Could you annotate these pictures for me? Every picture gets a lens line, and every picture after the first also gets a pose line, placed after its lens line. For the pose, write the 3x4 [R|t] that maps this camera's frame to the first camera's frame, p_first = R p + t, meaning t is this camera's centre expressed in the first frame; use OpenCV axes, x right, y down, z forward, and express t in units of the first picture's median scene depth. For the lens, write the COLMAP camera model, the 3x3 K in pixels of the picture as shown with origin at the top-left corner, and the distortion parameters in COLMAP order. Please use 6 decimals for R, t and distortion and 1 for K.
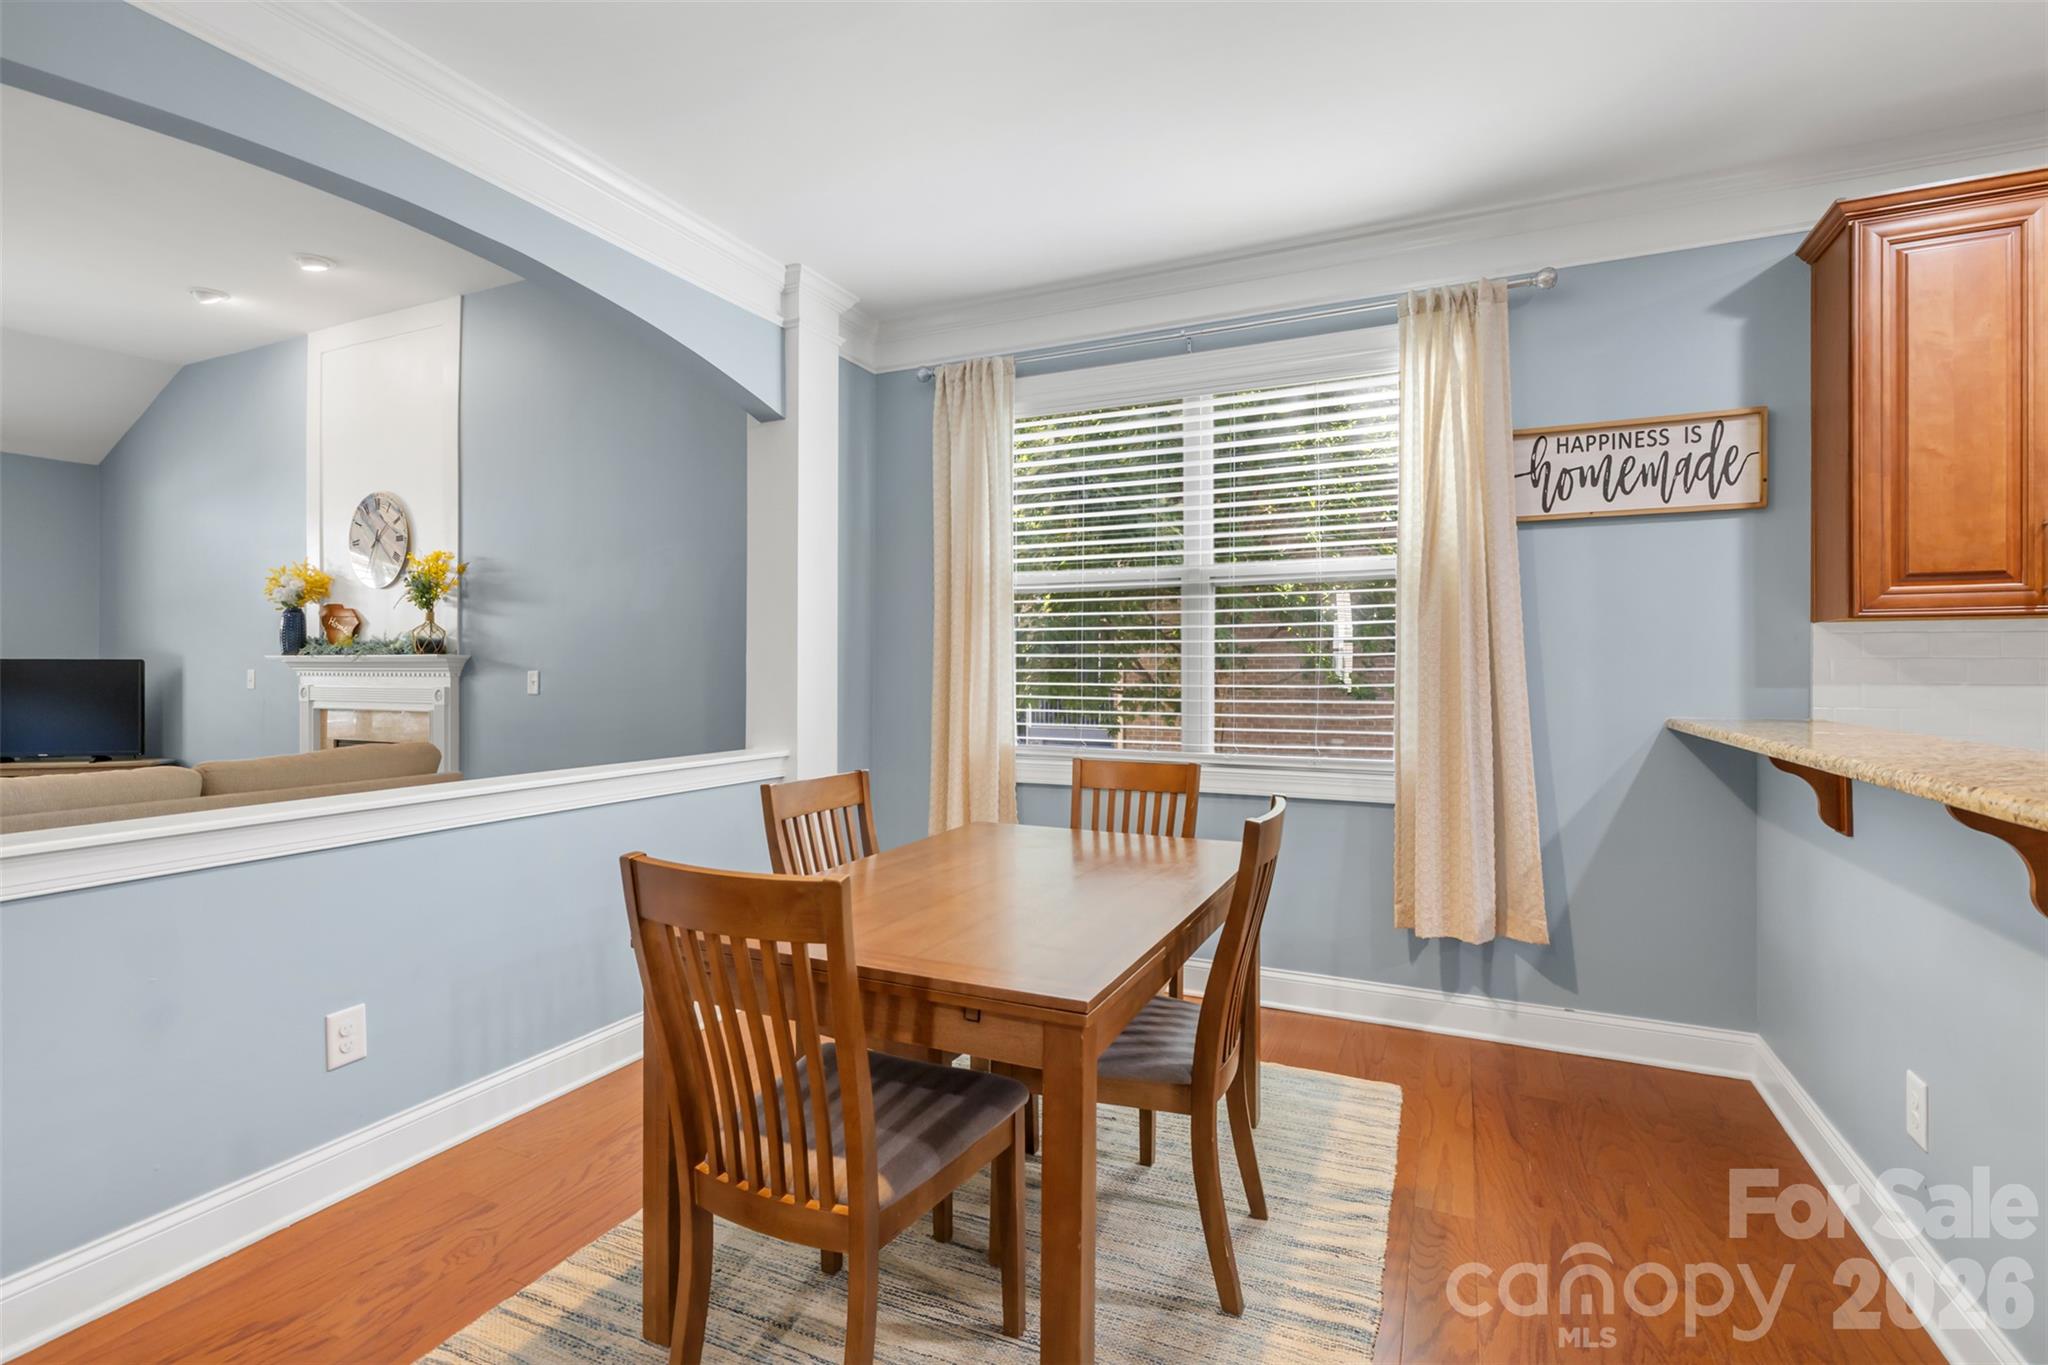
lens RADIAL K [[925.8, 0, 958.0], [0, 925.8, 670.8], [0, 0, 1]] dist [-0.002809, 0.000217]
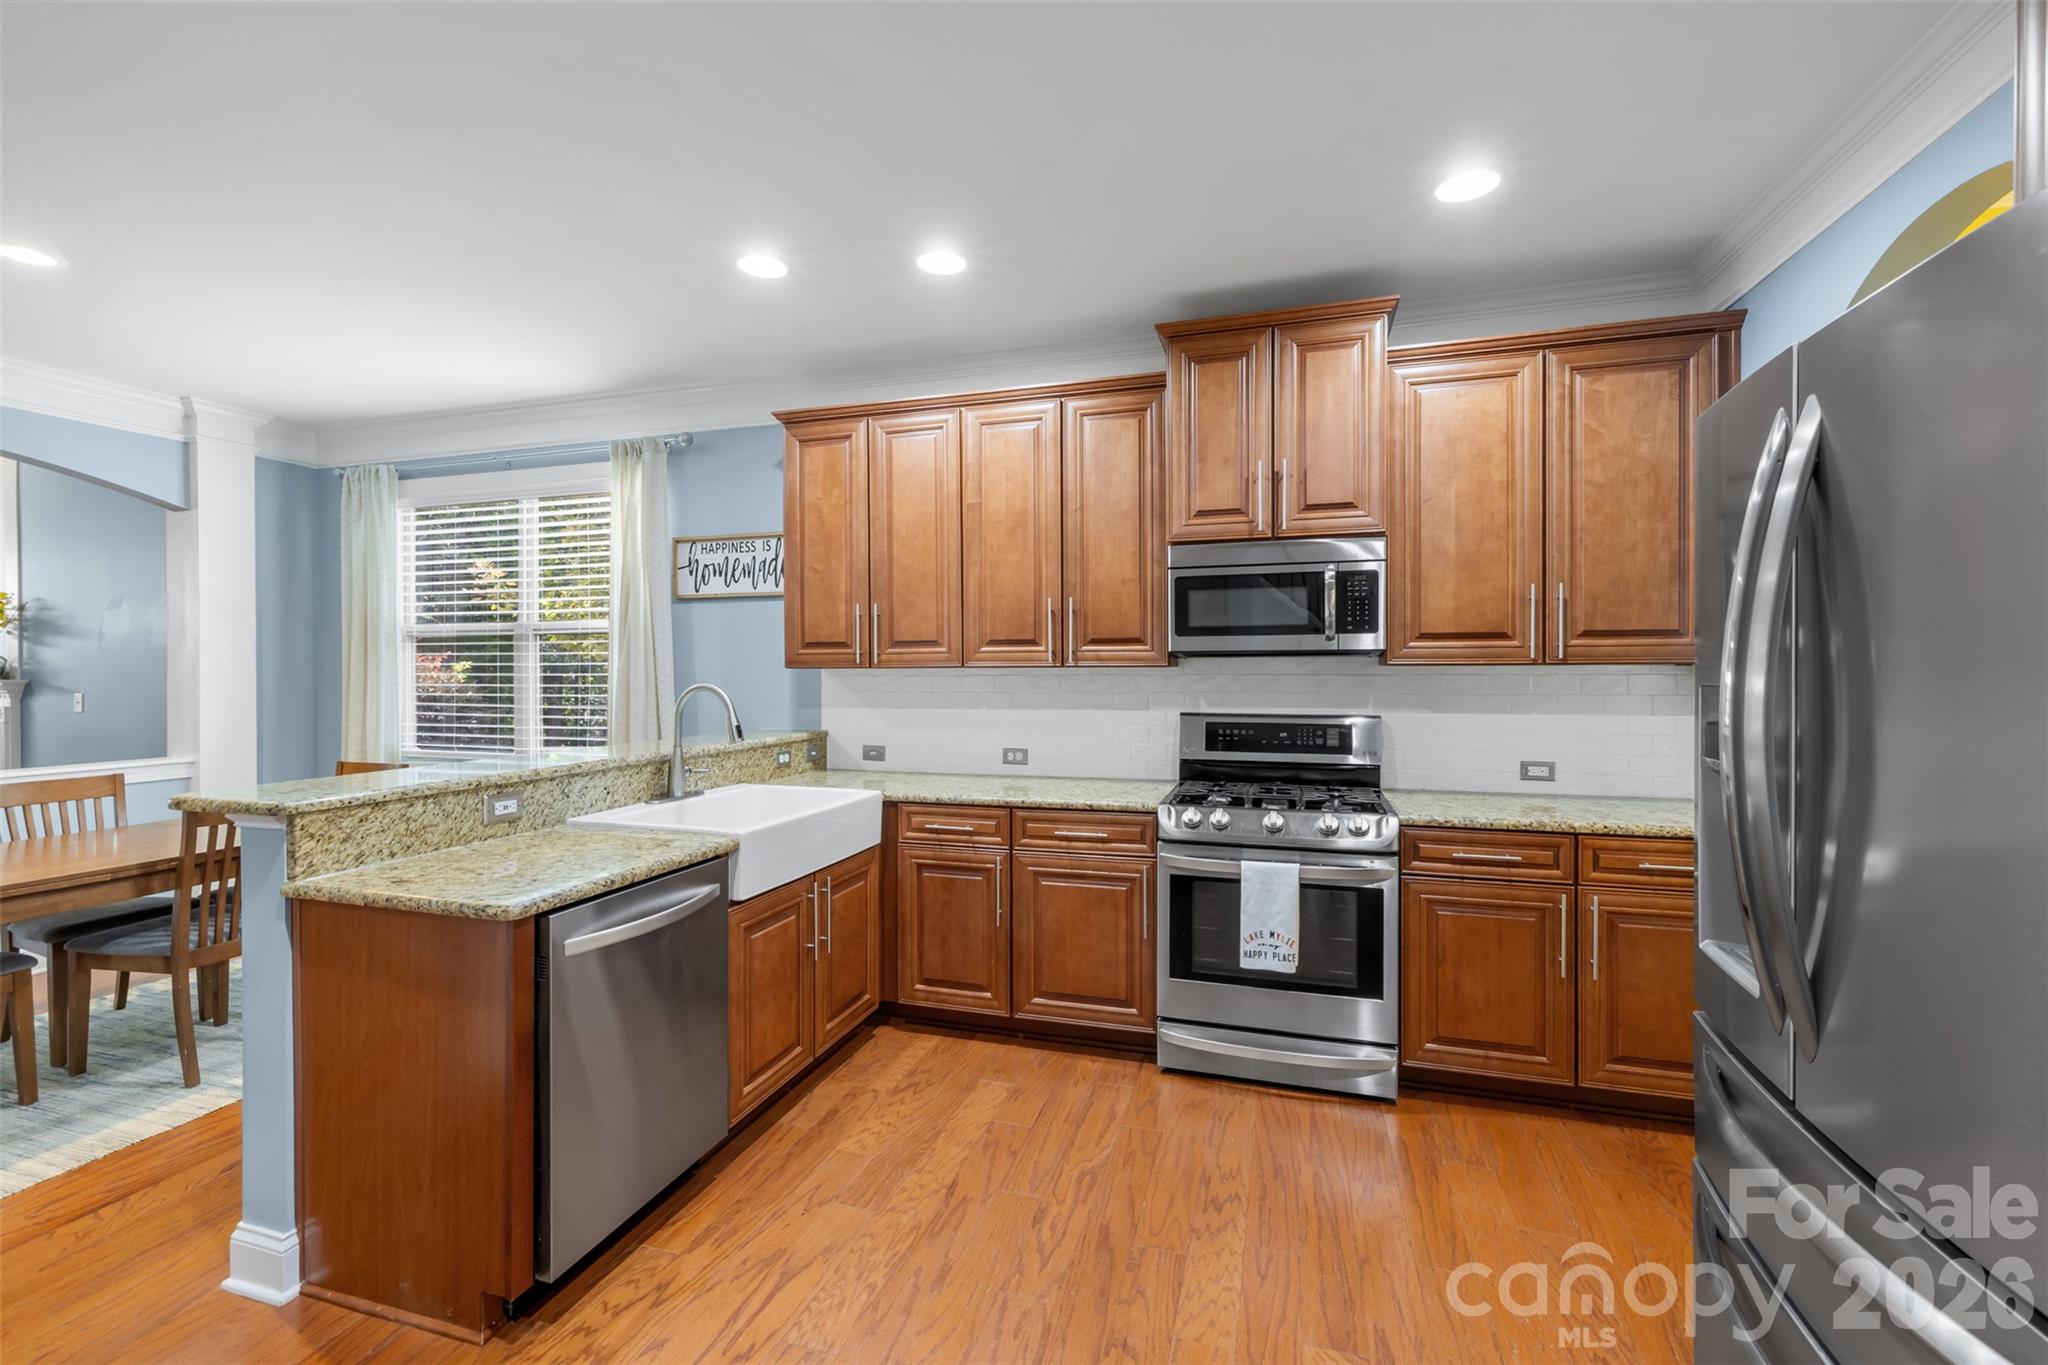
lens RADIAL K [[864.9, 0, 1018.8], [0, 864.9, 679.0], [0, 0, 1]] dist [-0.001848, 0.000482]
pose [[0.989949, -0.004885, 0.141343, 0.951623], [0.002890, 0.999893, 0.014313, -0.048762], [-0.141398, -0.013761, 0.989857, -0.472587]]
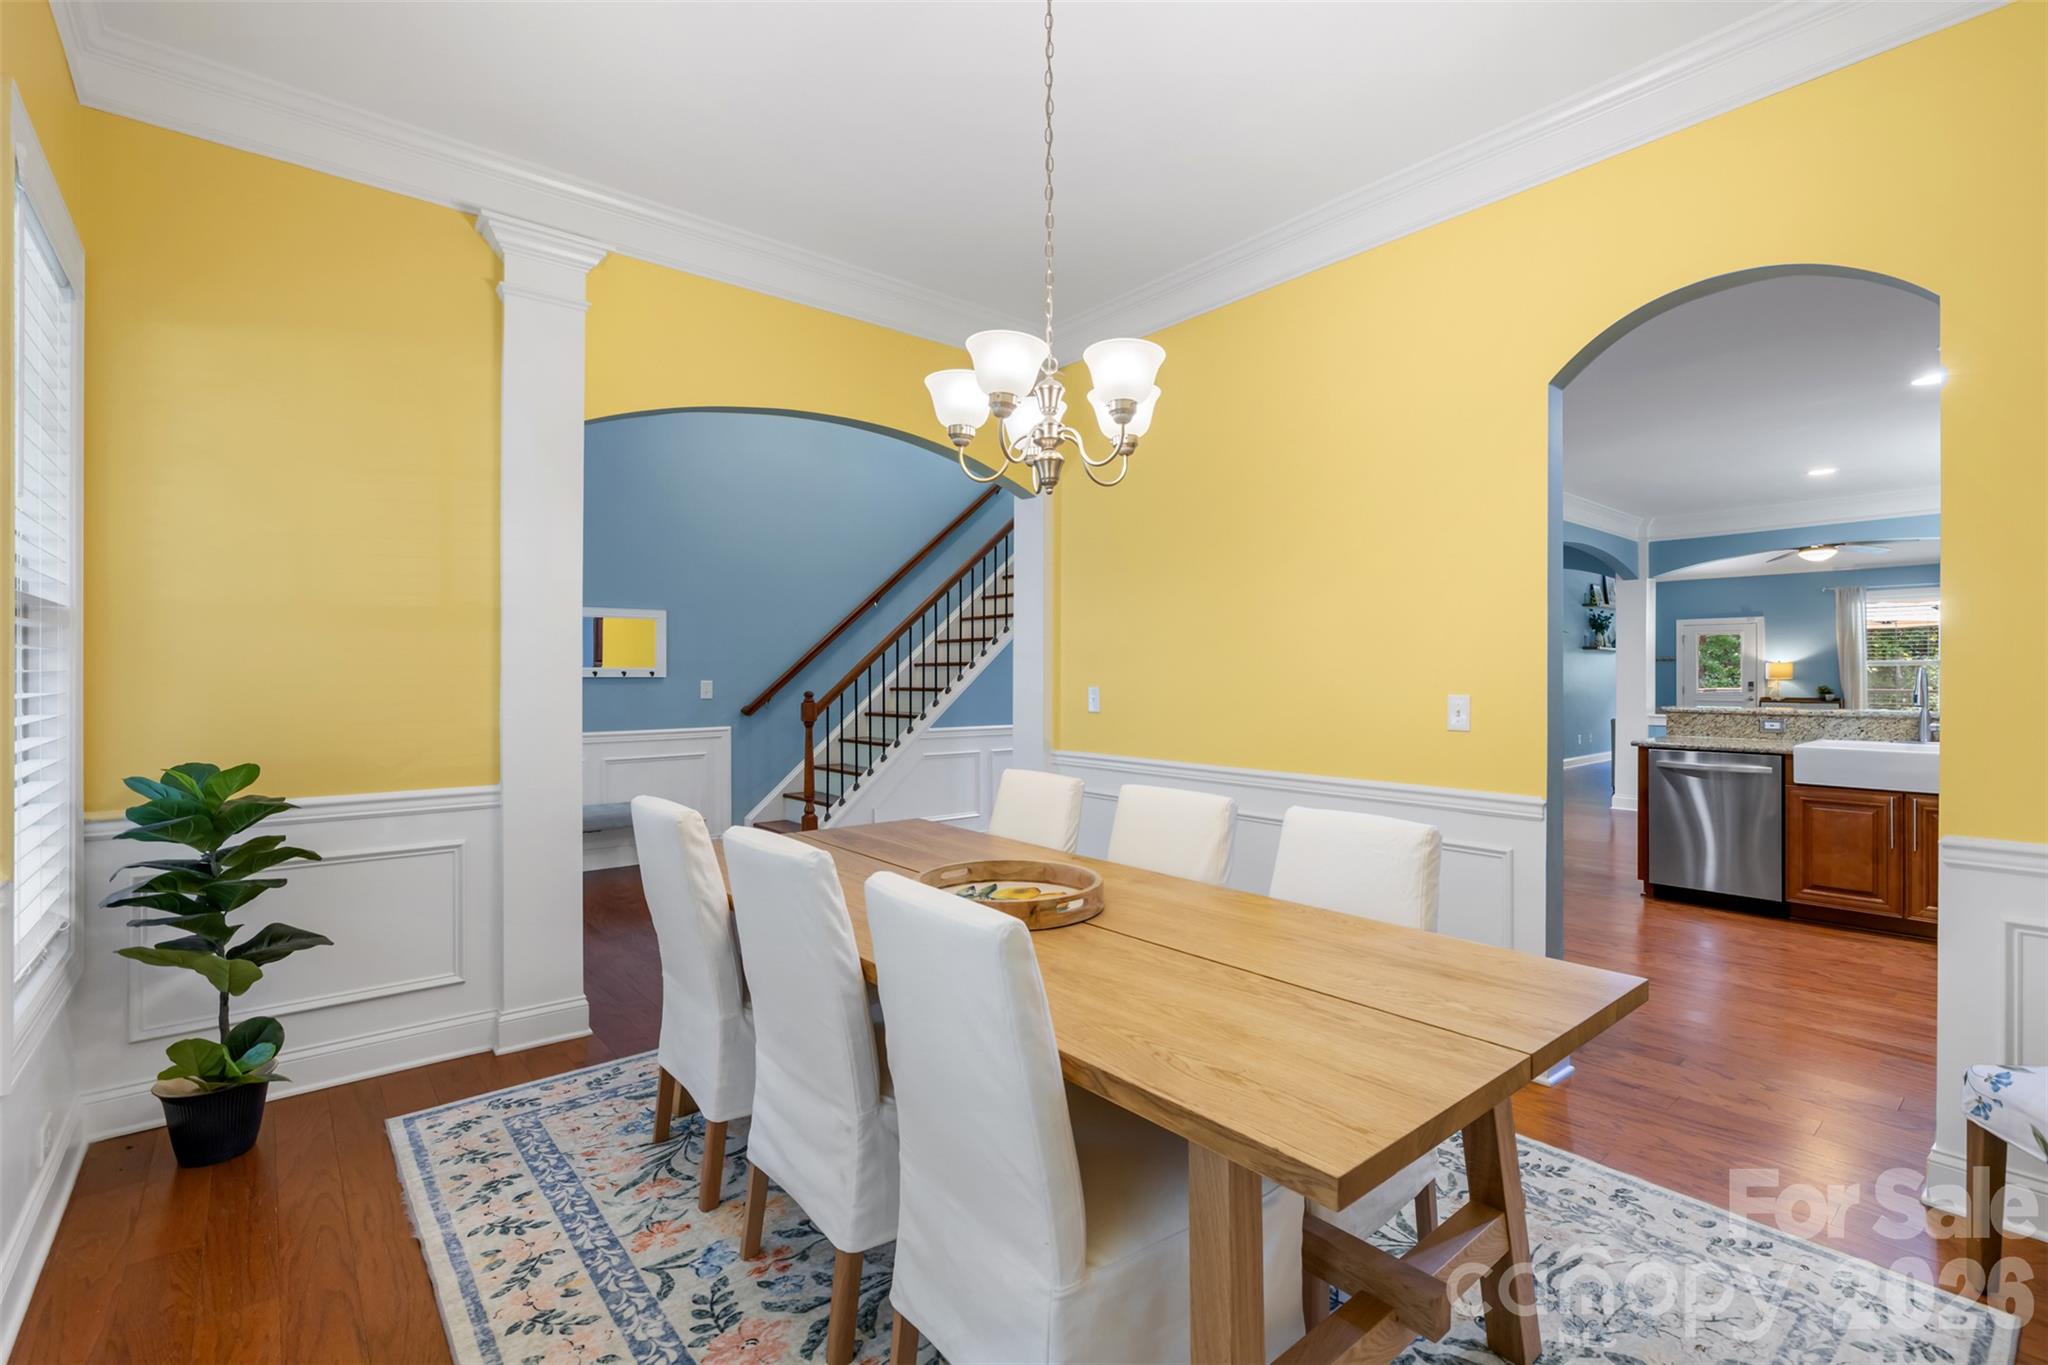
lens RADIAL K [[925.8, 0, 1019.7], [0, 925.8, 673.7], [0, 0, 1]] dist [-0.002809, 0.000217]
pose [[-0.409792, -0.003531, -0.912172, 2.816432], [0.002659, 0.999984, -0.005066, -0.014893], [0.912175, -0.004501, -0.409775, -0.209196]]
